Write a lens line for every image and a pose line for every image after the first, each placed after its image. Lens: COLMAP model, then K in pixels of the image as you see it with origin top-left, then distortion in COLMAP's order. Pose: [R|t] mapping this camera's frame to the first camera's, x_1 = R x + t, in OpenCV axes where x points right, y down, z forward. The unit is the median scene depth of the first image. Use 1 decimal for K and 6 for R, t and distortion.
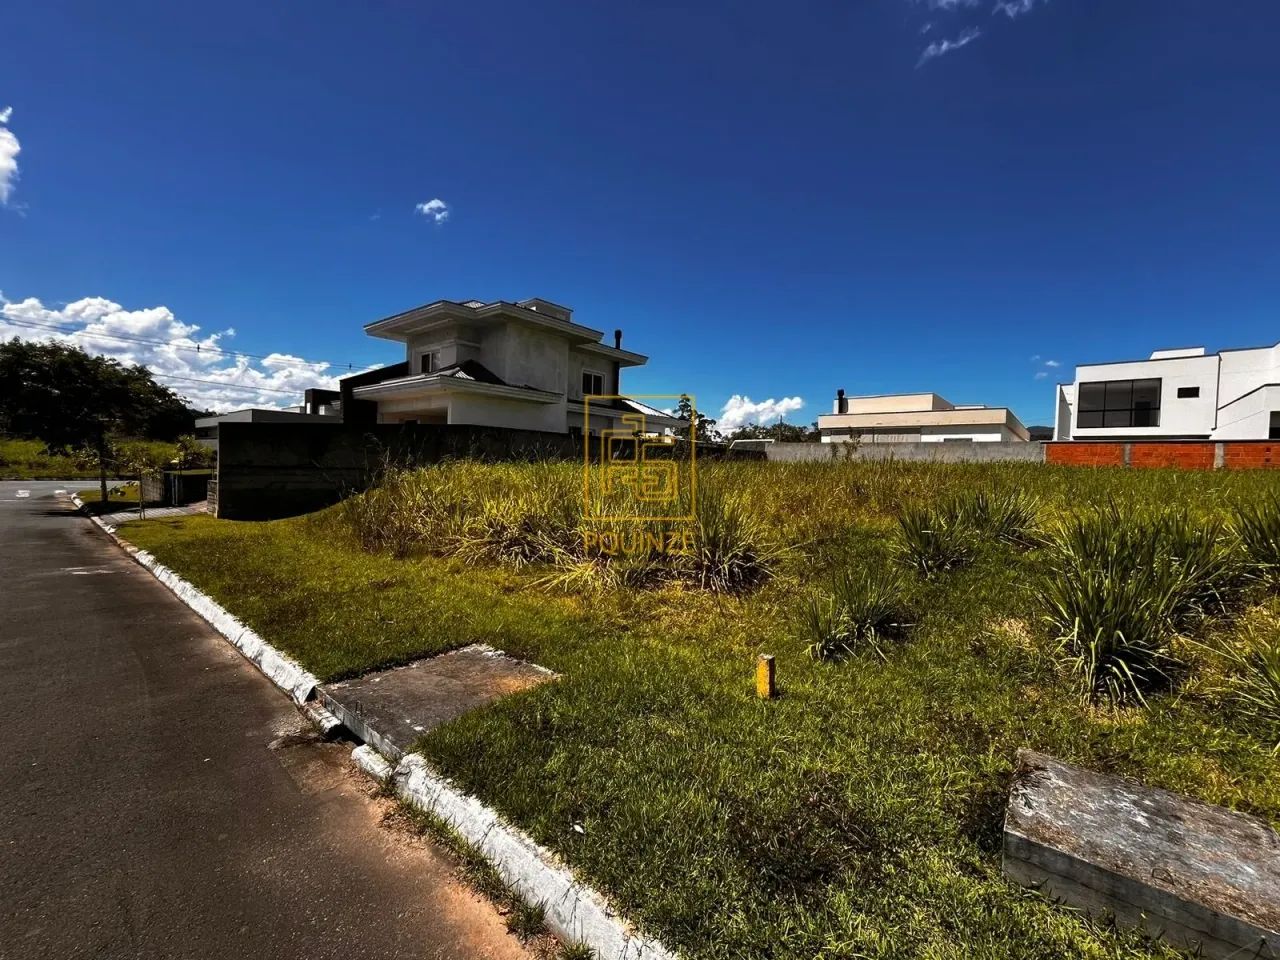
lens RADIAL K [[538.7, 0, 640.0], [0, 538.7, 480.0], [0, 0, 1]] dist [0.008361, -0.000480]
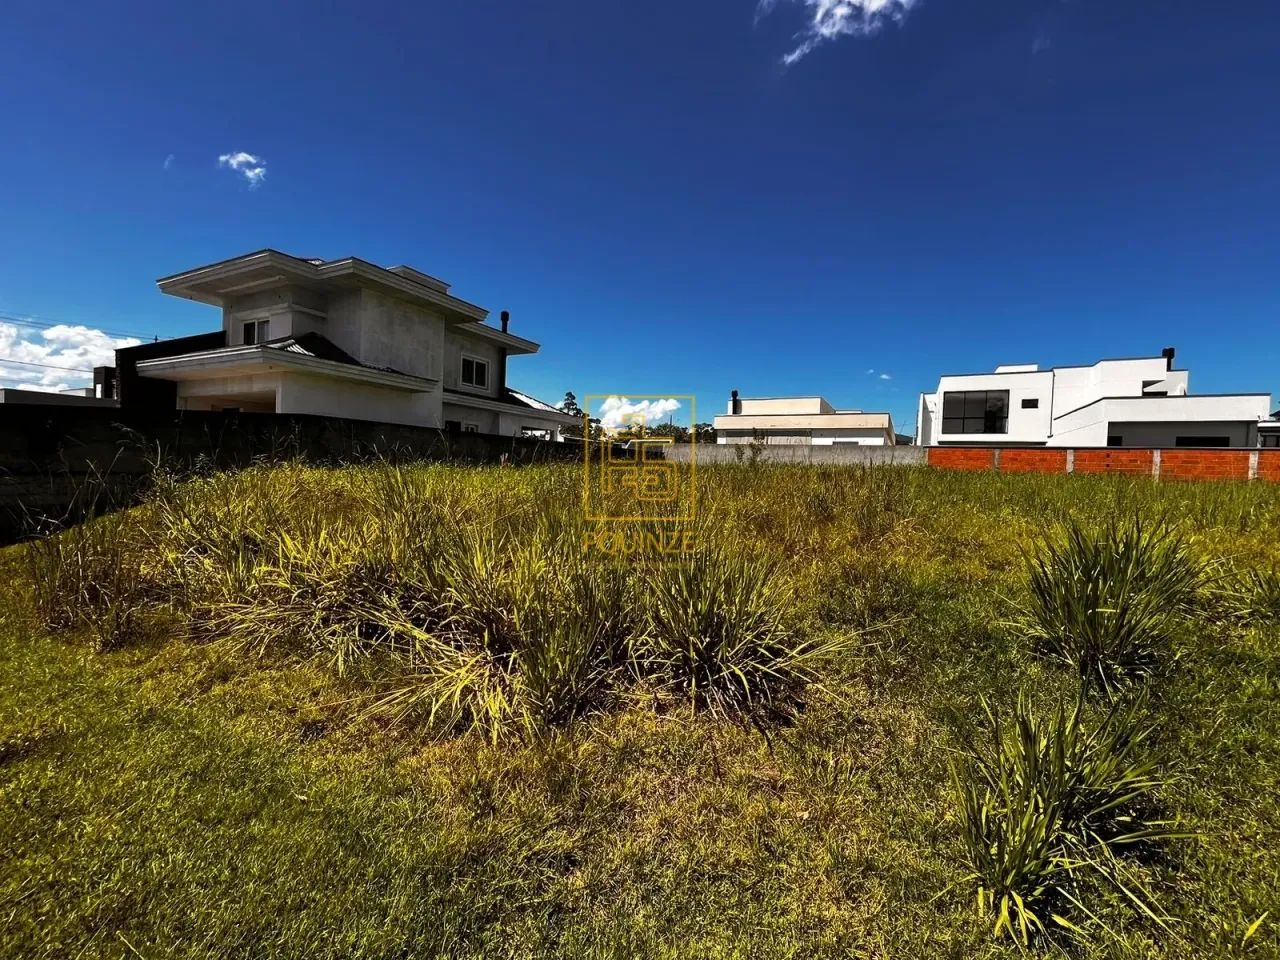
lens RADIAL K [[538.7, 0, 640.0], [0, 538.7, 480.0], [0, 0, 1]] dist [0.008361, -0.000480]
pose [[0.977470, -0.000208, 0.211073, -0.011975], [-0.000226, 0.999998, 0.002030, -0.008126], [-0.211073, -0.002032, 0.977468, 0.109145]]
